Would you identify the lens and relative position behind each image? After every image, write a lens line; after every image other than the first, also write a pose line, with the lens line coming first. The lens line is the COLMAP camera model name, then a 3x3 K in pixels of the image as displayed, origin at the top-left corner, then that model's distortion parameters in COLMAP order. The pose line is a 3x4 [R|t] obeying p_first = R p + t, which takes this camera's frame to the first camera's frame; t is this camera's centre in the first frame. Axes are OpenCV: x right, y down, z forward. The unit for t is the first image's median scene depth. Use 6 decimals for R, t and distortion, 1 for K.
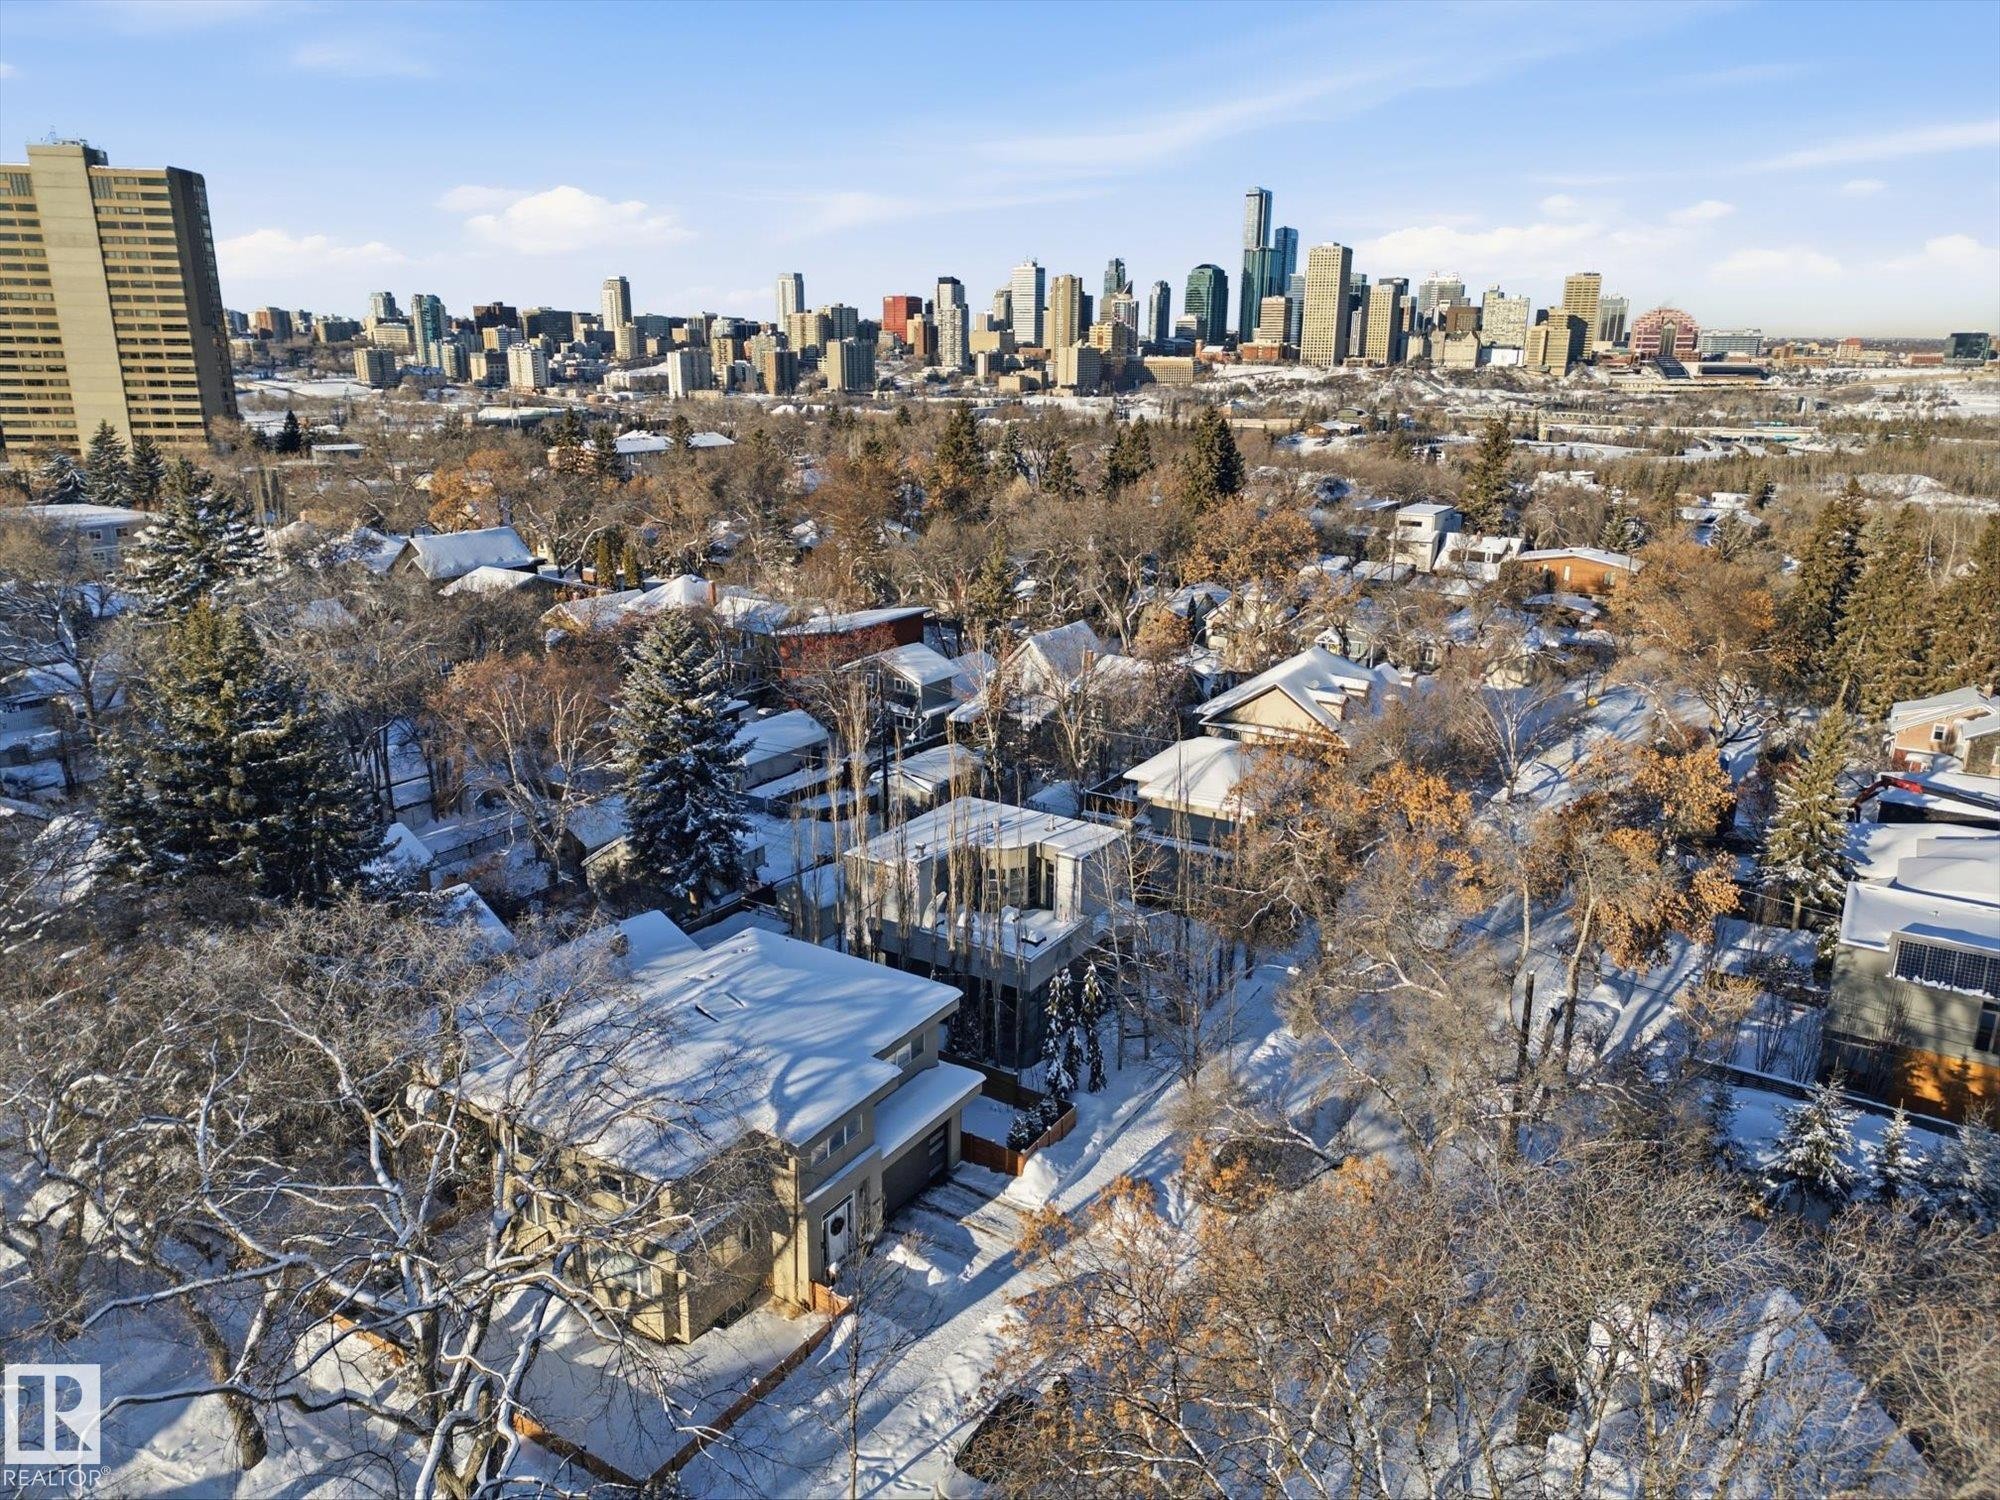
lens RADIAL K [[1392.1, 0, 1000.0], [0, 1392.1, 750.0], [0, 0, 1]] dist [0.071474, -0.060573]
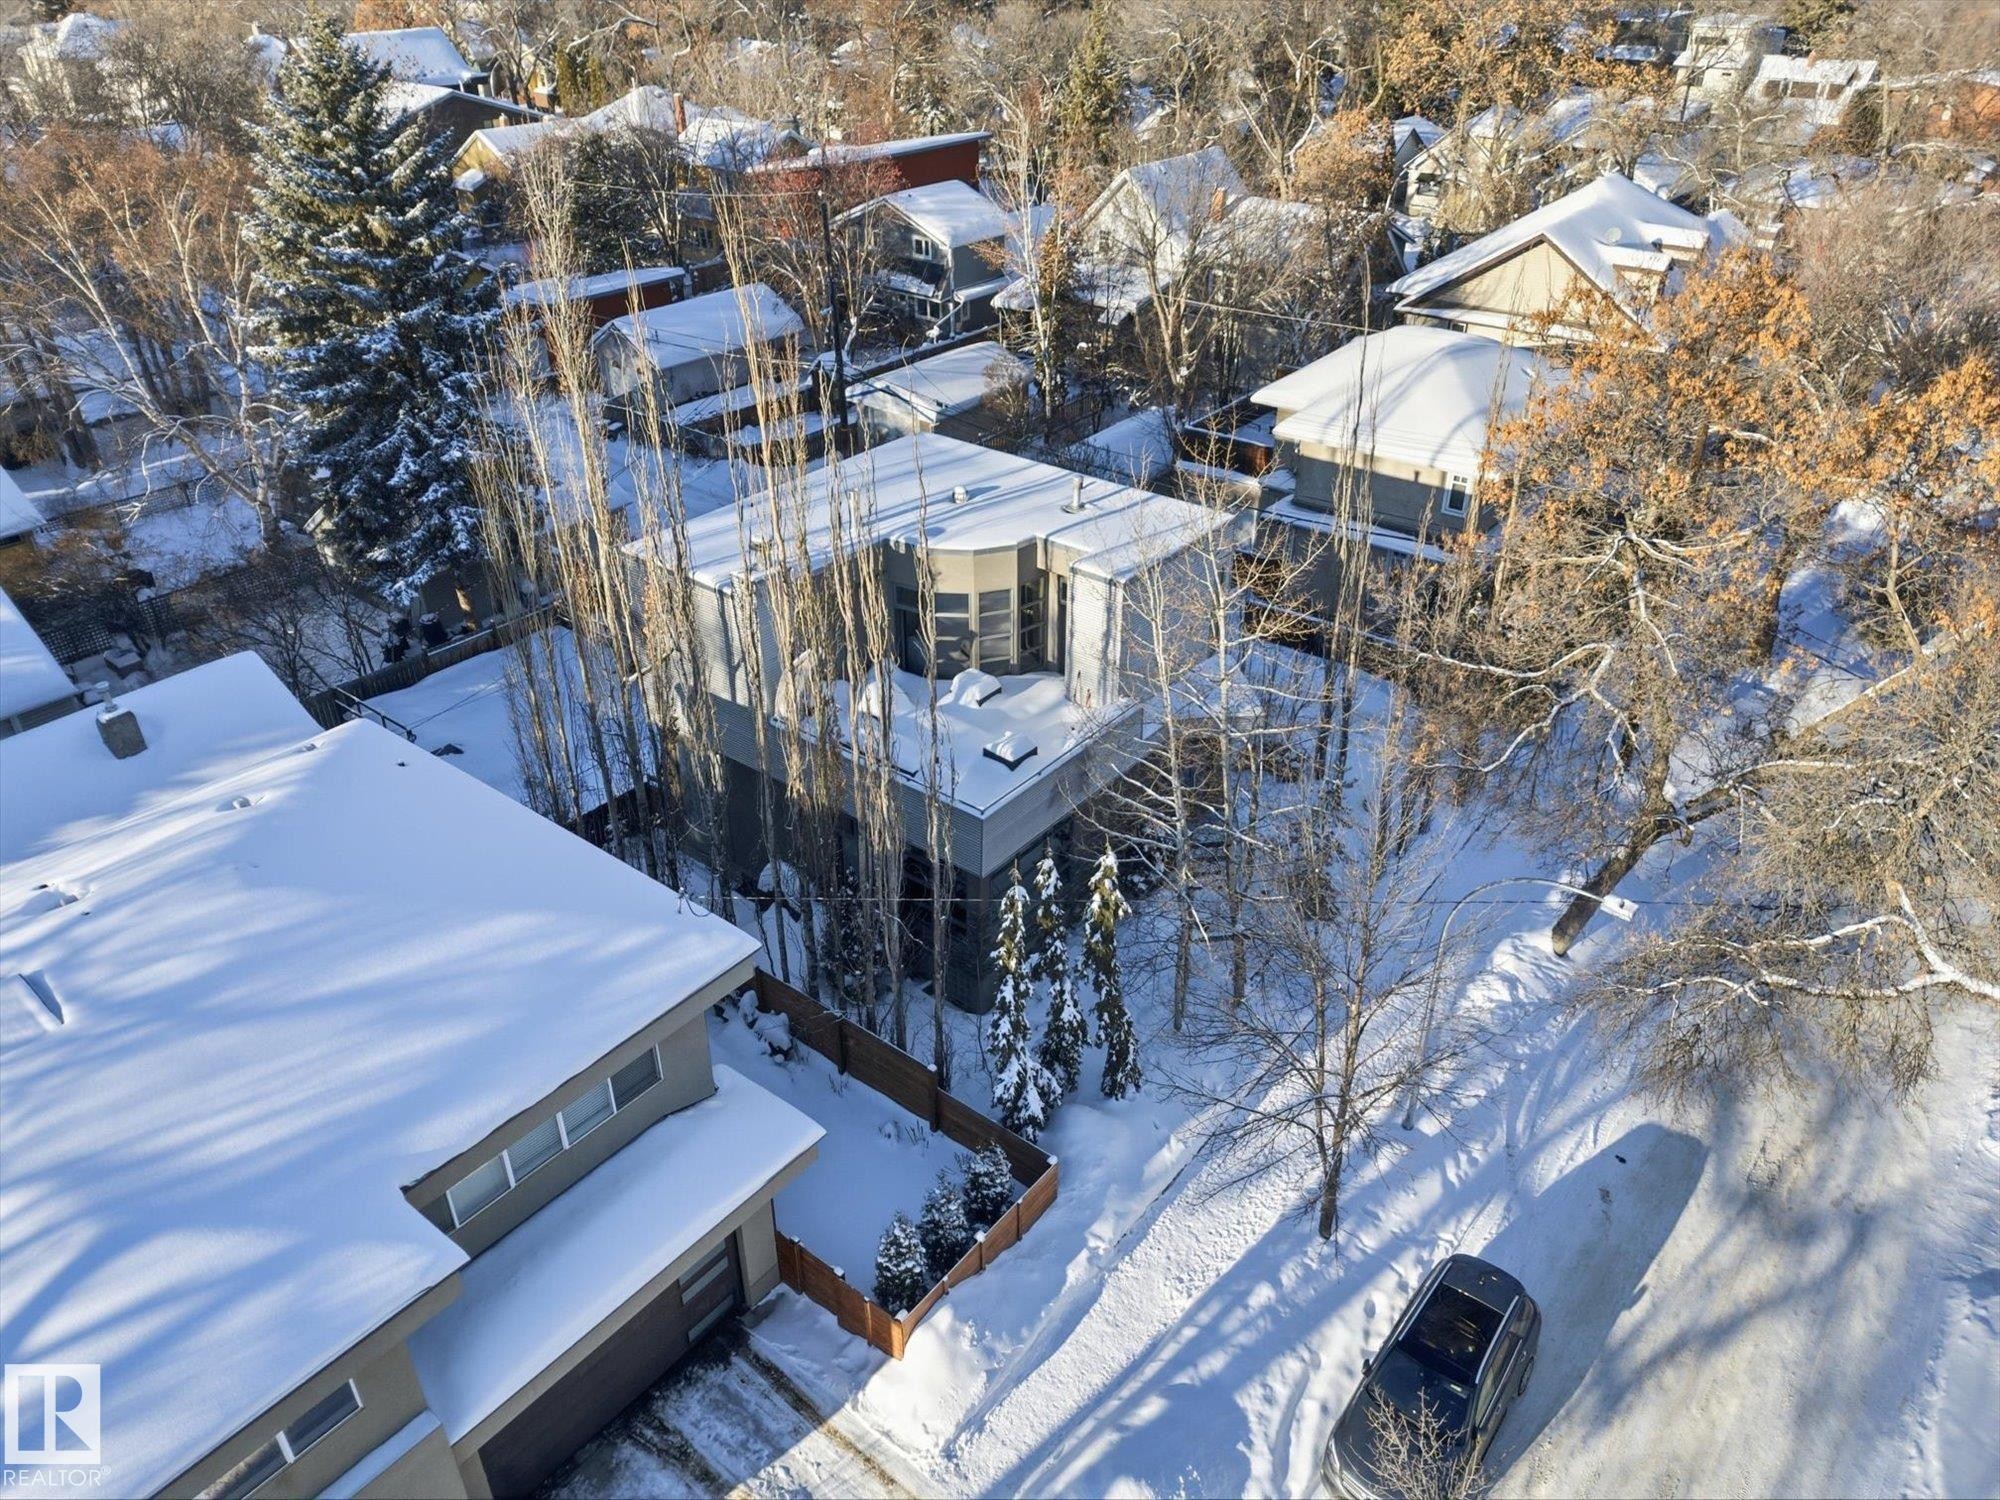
lens RADIAL K [[1392.1, 0, 1000.0], [0, 1392.1, 750.0], [0, 0, 1]] dist [0.071474, -0.060573]
pose [[0.994105, 0.045443, -0.098435, 0.051617], [-0.018412, 0.965495, 0.259771, 0.010990], [0.106843, -0.256427, 0.960640, 0.425278]]
